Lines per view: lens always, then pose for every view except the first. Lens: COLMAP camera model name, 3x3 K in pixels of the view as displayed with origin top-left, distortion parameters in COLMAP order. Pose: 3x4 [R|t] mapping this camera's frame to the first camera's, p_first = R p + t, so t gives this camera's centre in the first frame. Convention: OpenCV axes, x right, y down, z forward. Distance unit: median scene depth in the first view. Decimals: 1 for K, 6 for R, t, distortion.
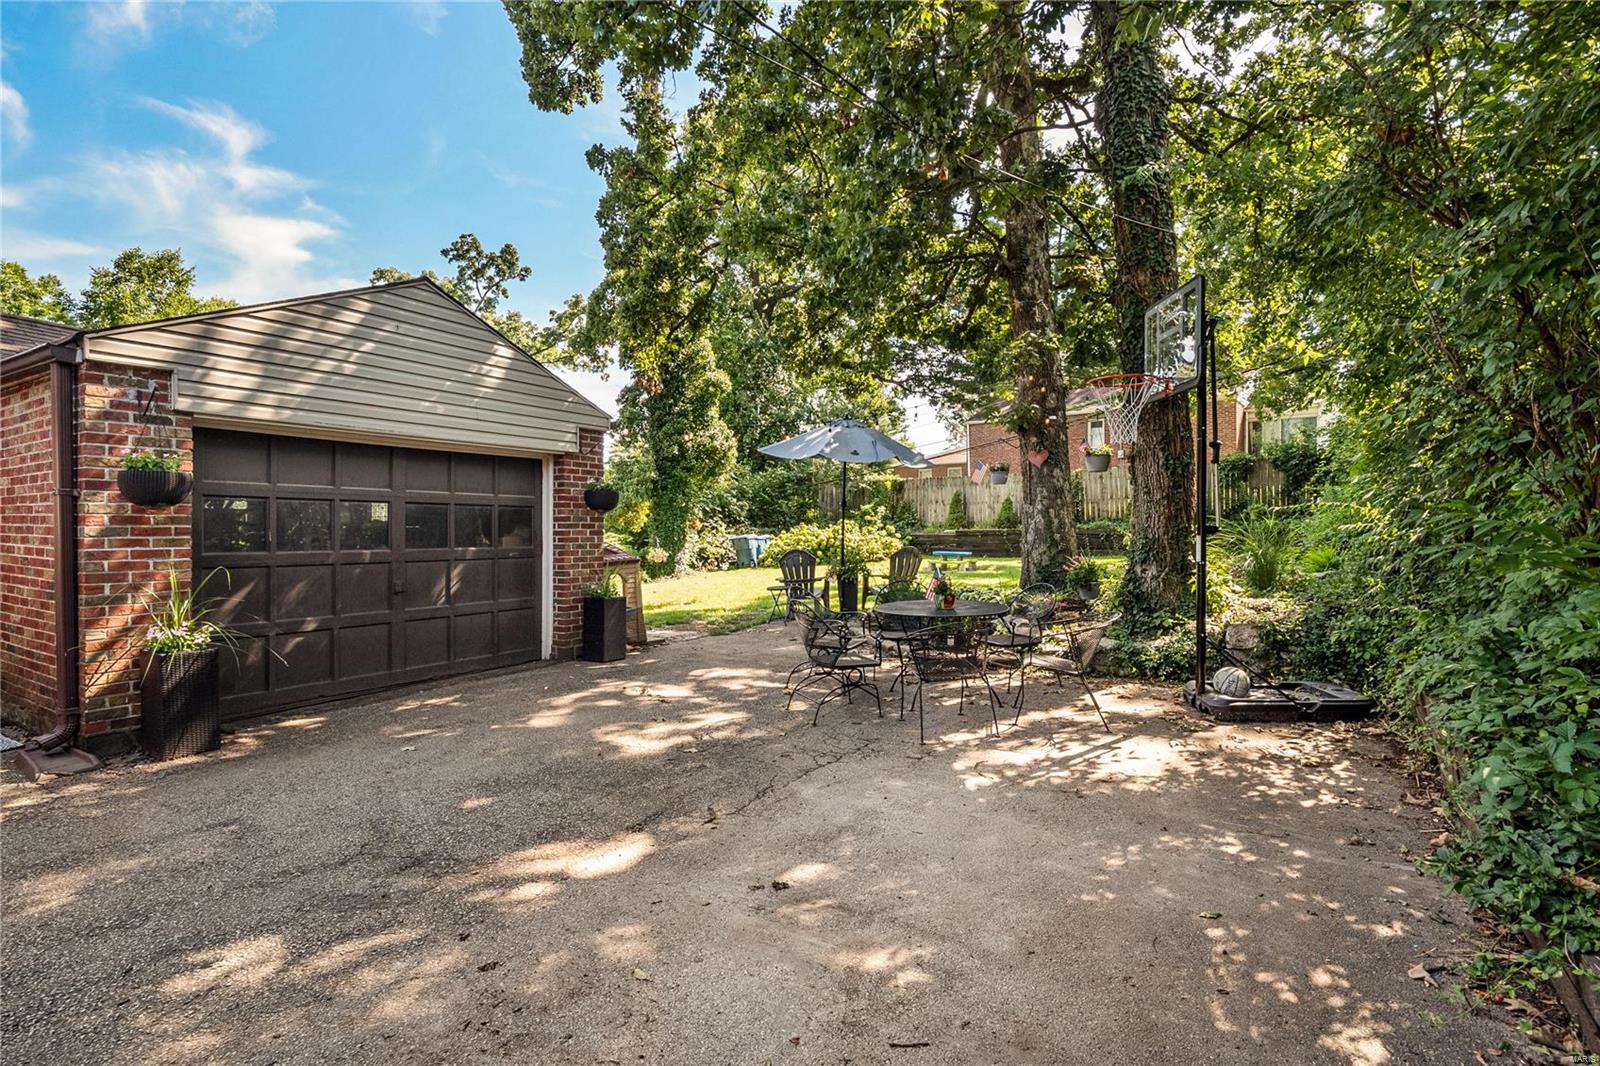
lens RADIAL K [[765.2, 0, 826.3], [0, 765.2, 531.2], [0, 0, 1]] dist [-0.000148, -0.024498]
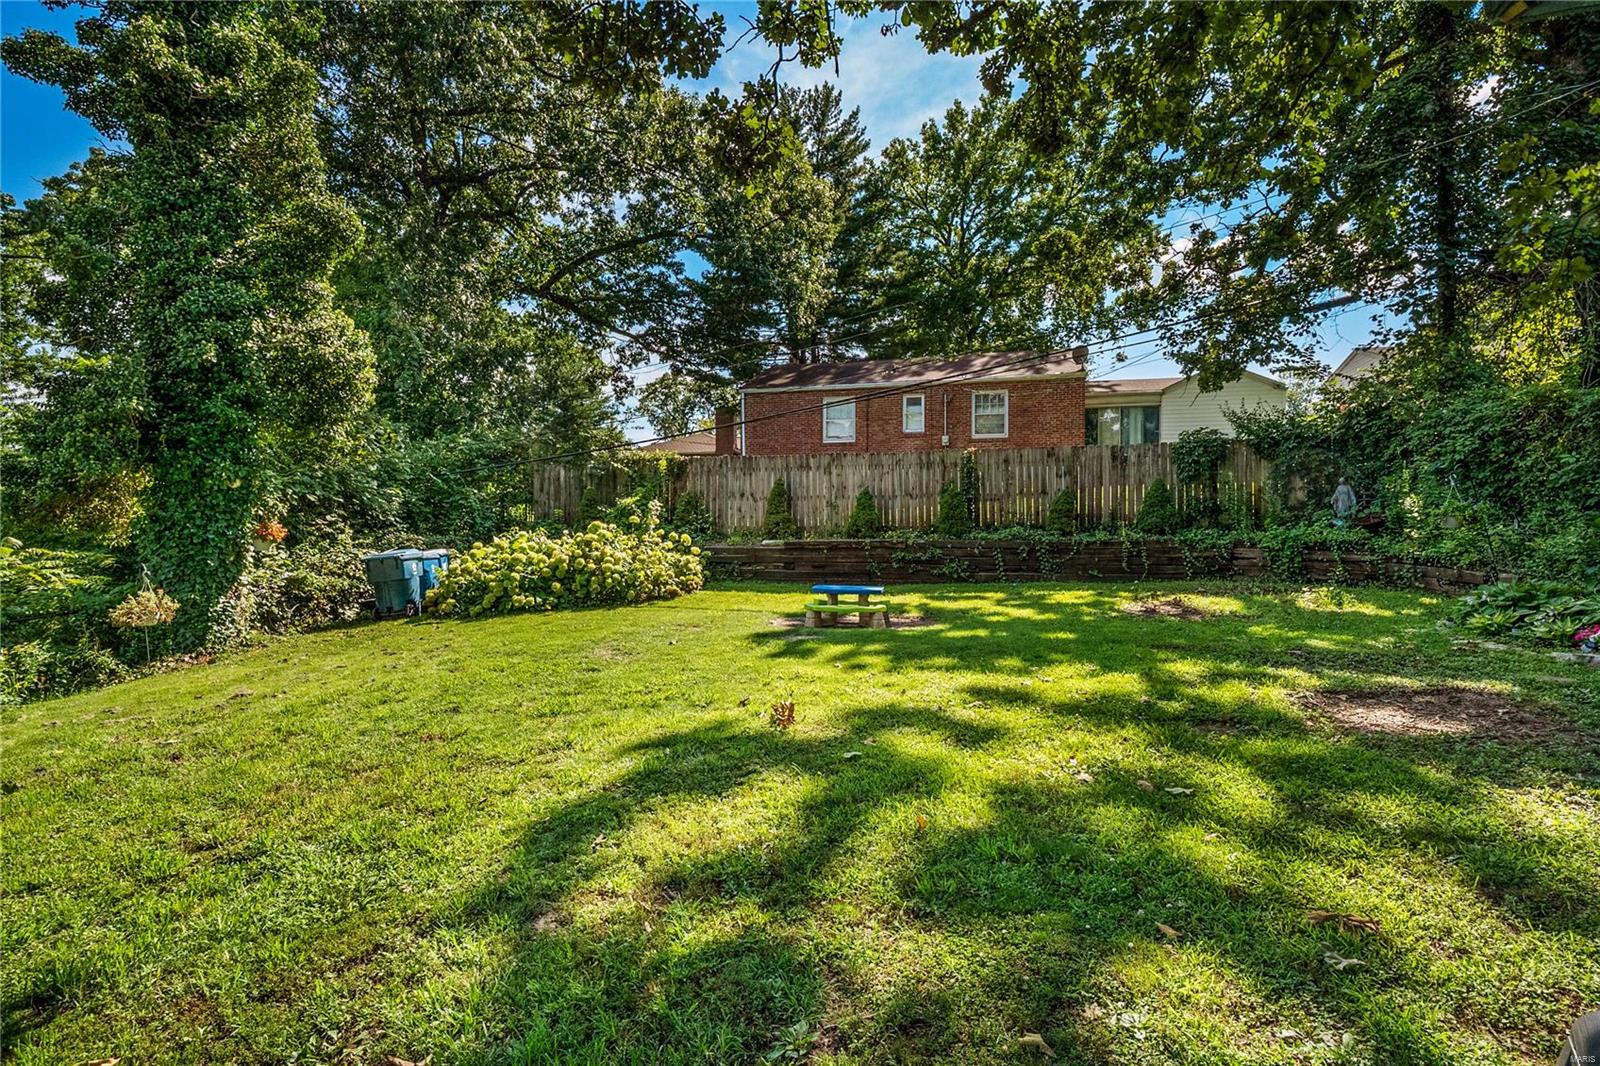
lens RADIAL K [[765.2, 0, 826.3], [0, 765.2, 531.2], [0, 0, 1]] dist [-0.000148, -0.024498]
pose [[0.918677, 0.004627, 0.394983, -0.044838], [-0.002970, 0.999984, -0.004805, -0.006512], [-0.394999, 0.003241, 0.918676, 0.434539]]
